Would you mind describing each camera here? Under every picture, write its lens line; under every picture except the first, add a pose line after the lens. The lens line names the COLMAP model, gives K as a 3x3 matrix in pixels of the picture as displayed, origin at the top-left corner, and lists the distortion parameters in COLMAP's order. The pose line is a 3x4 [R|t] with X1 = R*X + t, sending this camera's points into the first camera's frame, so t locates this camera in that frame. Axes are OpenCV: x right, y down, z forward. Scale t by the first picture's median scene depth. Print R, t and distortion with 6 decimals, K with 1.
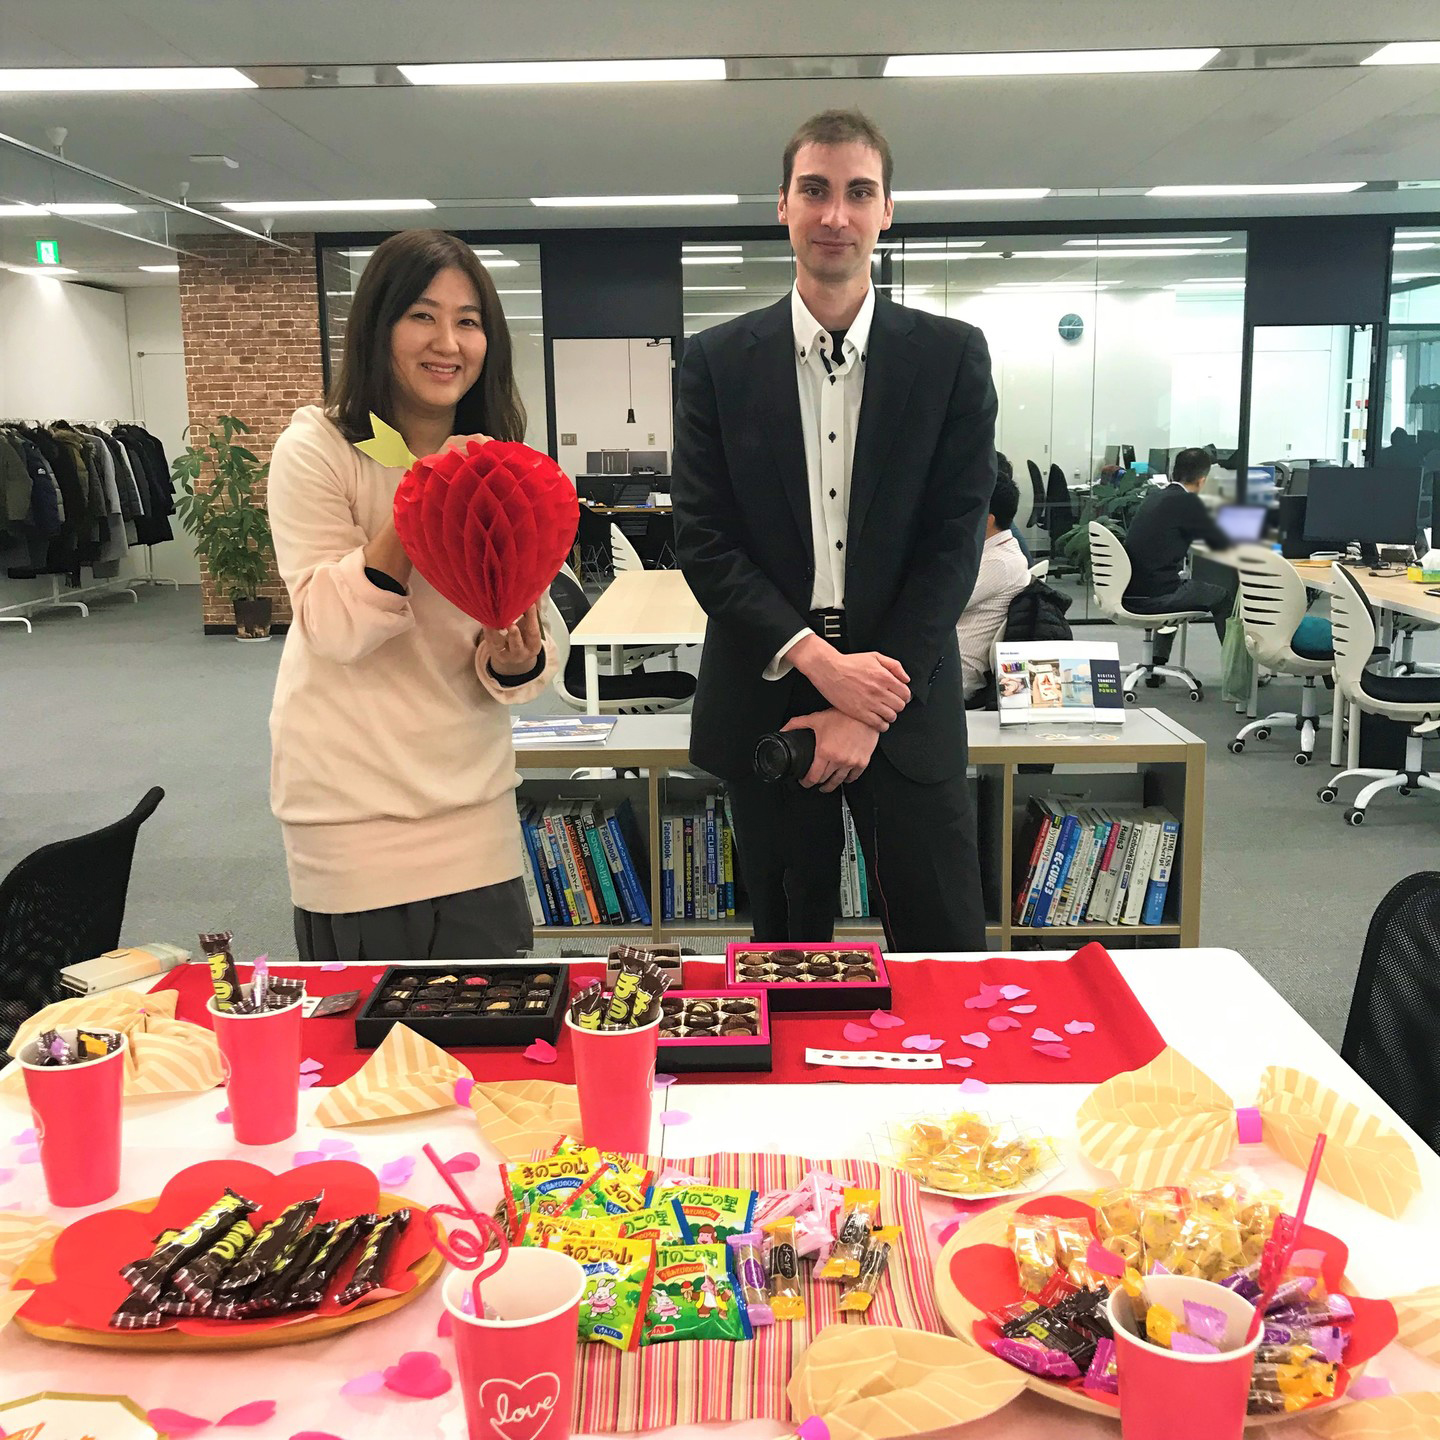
lens RADIAL K [[1554.9, 0, 720.9], [0, 1554.9, 678.6], [0, 0, 1]] dist [0.091374, -0.271096]
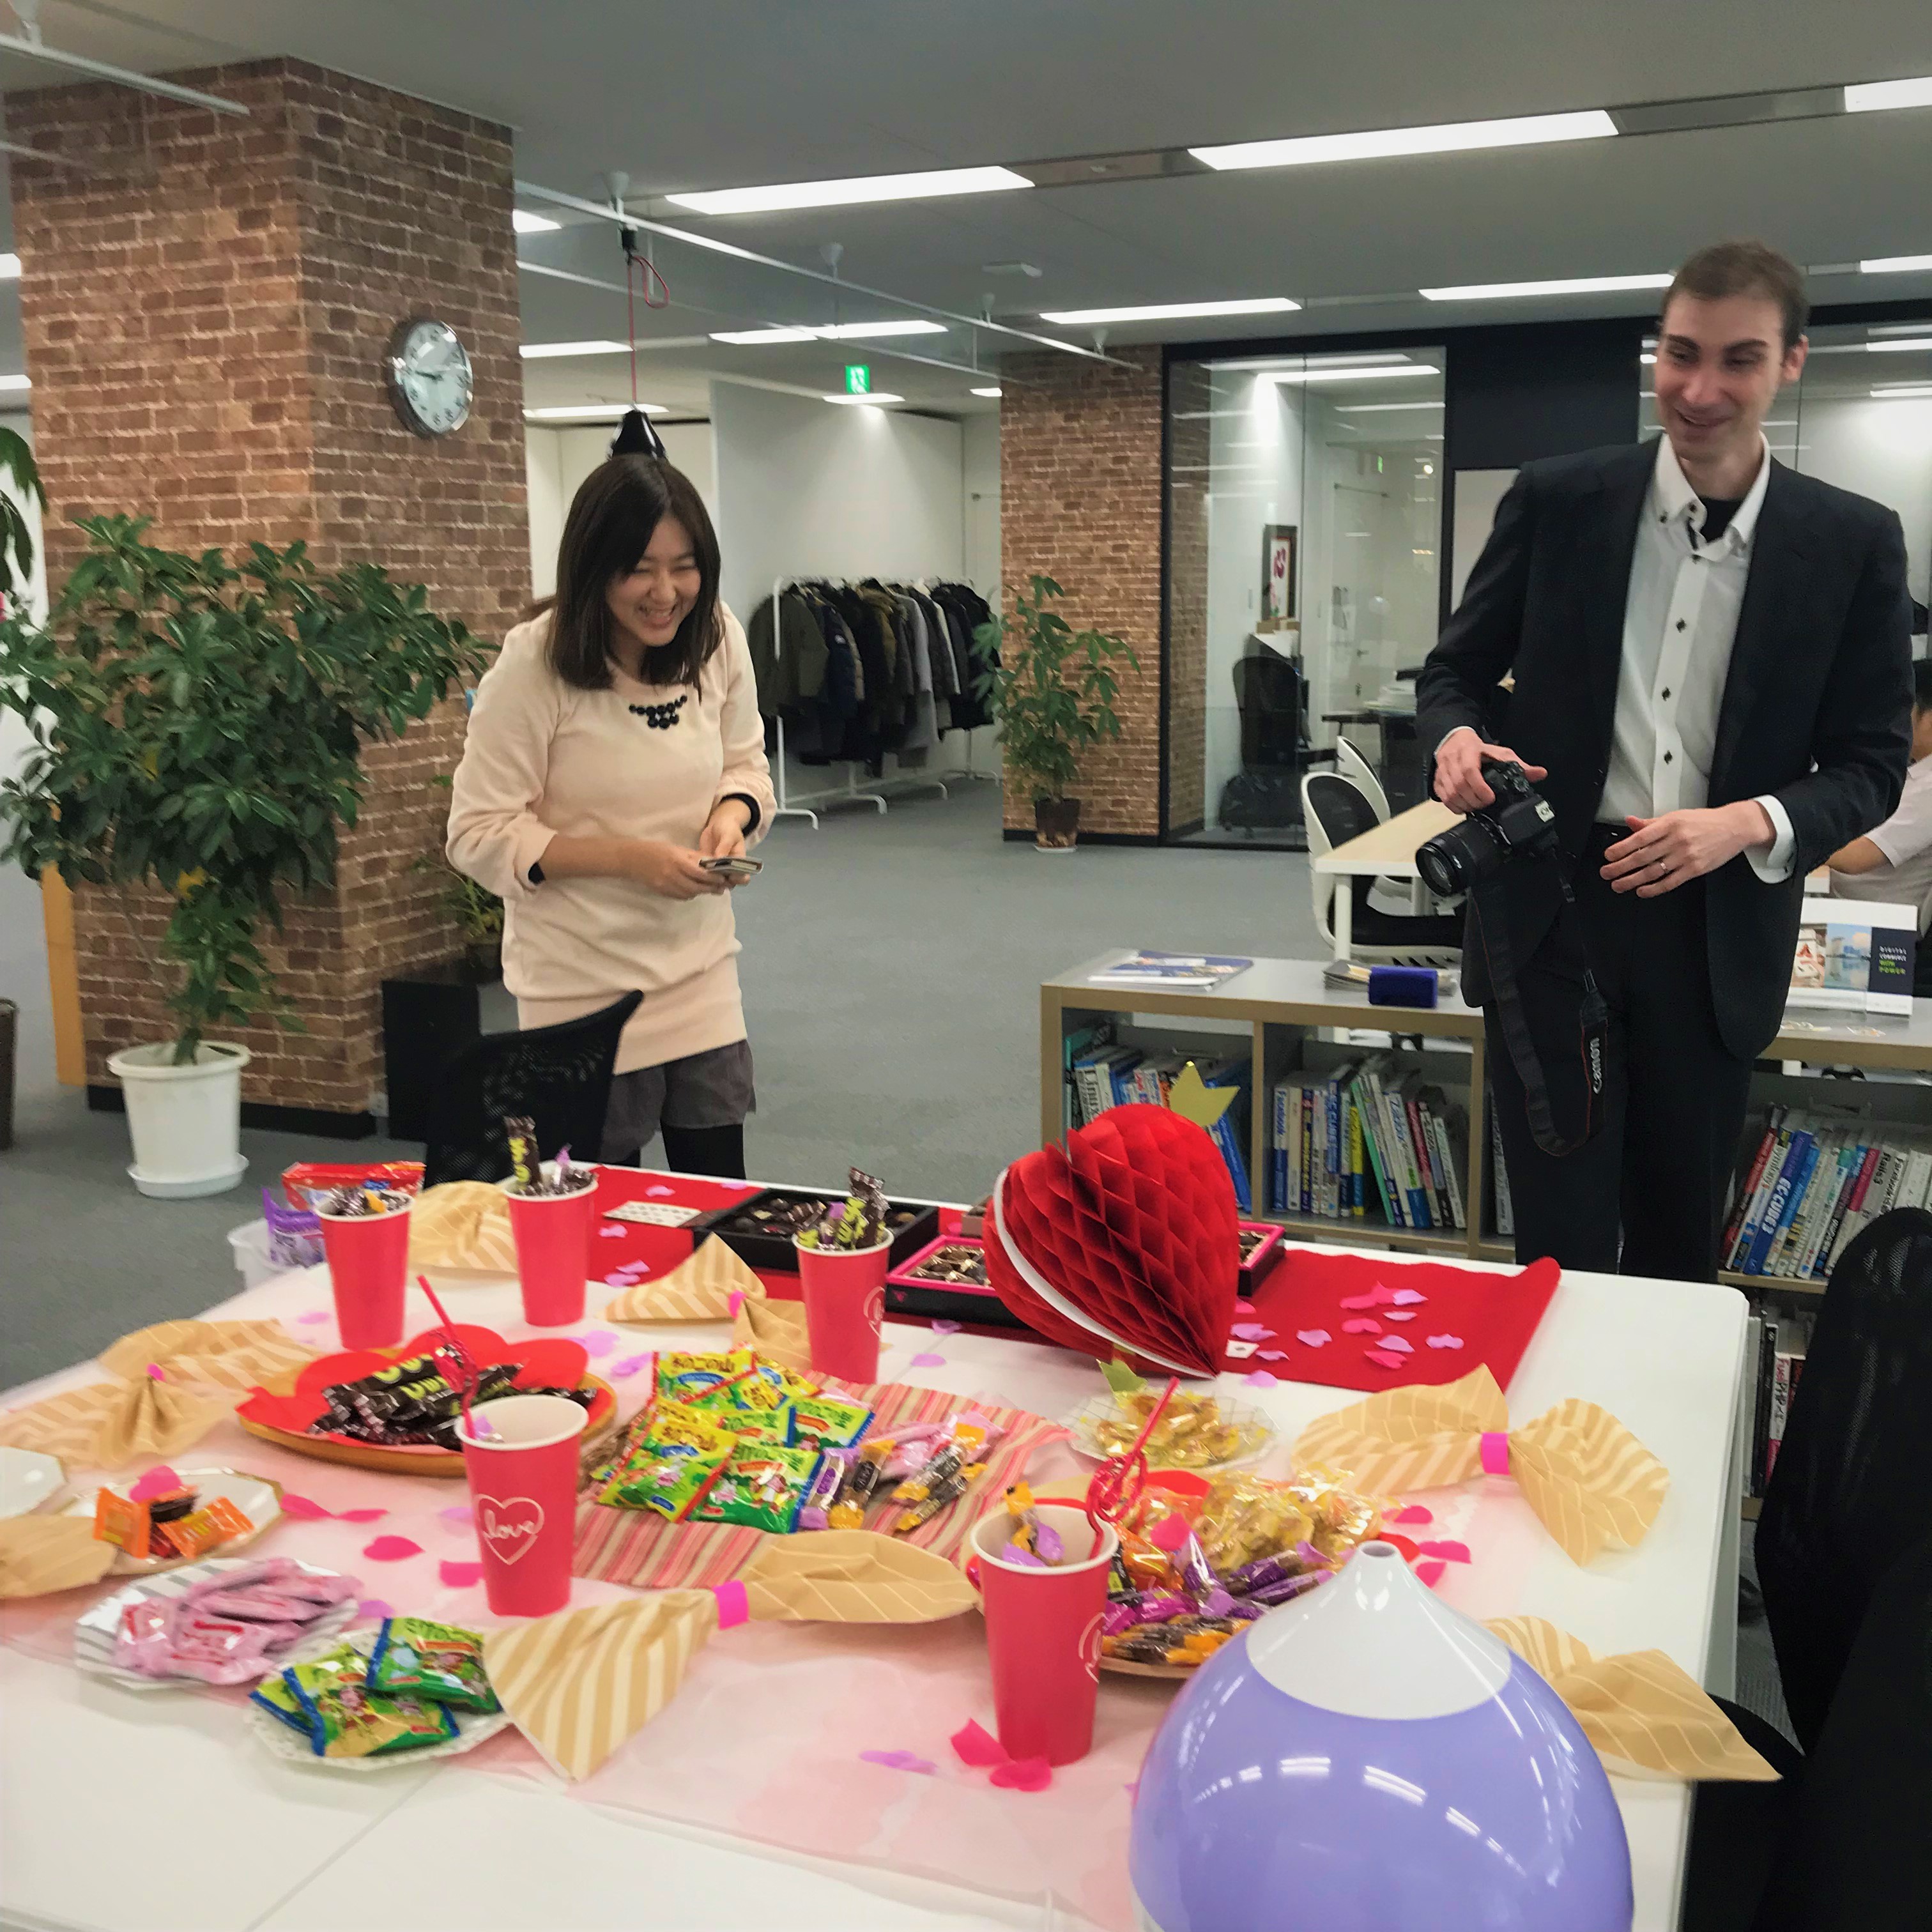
lens RADIAL K [[2086.1, 0, 967.3], [0, 2086.1, 910.4], [0, 0, 1]] dist [0.091374, -0.271096]
pose [[0.926873, 0.060532, -0.370463, 0.213324], [-0.061369, 0.998070, 0.009538, -0.003166], [0.370325, 0.013895, 0.928798, -0.085544]]
